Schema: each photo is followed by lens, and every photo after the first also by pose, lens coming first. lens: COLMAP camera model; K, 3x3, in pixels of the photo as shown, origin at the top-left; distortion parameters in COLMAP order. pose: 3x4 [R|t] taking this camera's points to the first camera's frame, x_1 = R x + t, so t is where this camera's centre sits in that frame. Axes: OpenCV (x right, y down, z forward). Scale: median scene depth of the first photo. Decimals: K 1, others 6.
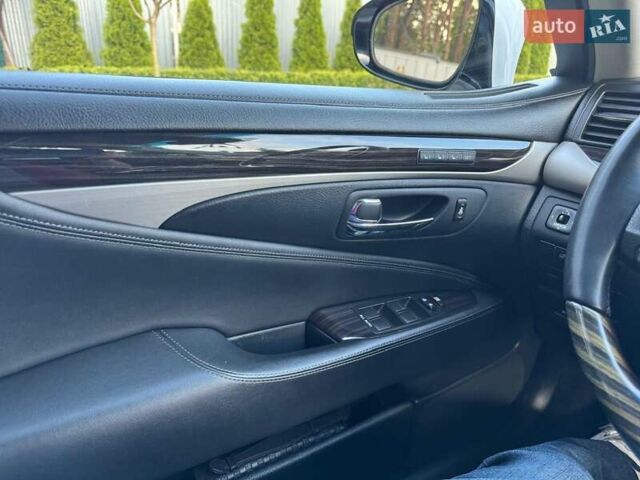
lens RADIAL K [[452.6, 0, 320.0], [0, 452.6, 240.0], [0, 0, 1]] dist [-0.022516, 0.005465]
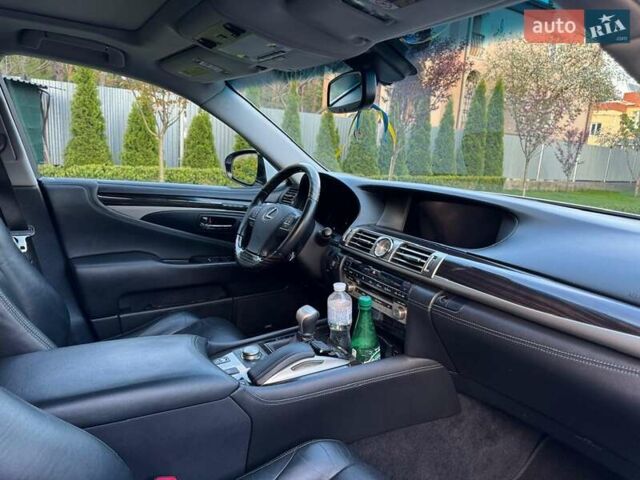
lens RADIAL K [[444.6, 0, 315.4], [0, 444.6, 238.8], [0, 0, 1]] dist [0.049299, -0.059547]
pose [[0.999793, 0.016774, -0.011497, 0.080842], [-0.018759, 0.978992, -0.203036, 0.060263], [0.007850, 0.203210, 0.979104, -0.183205]]
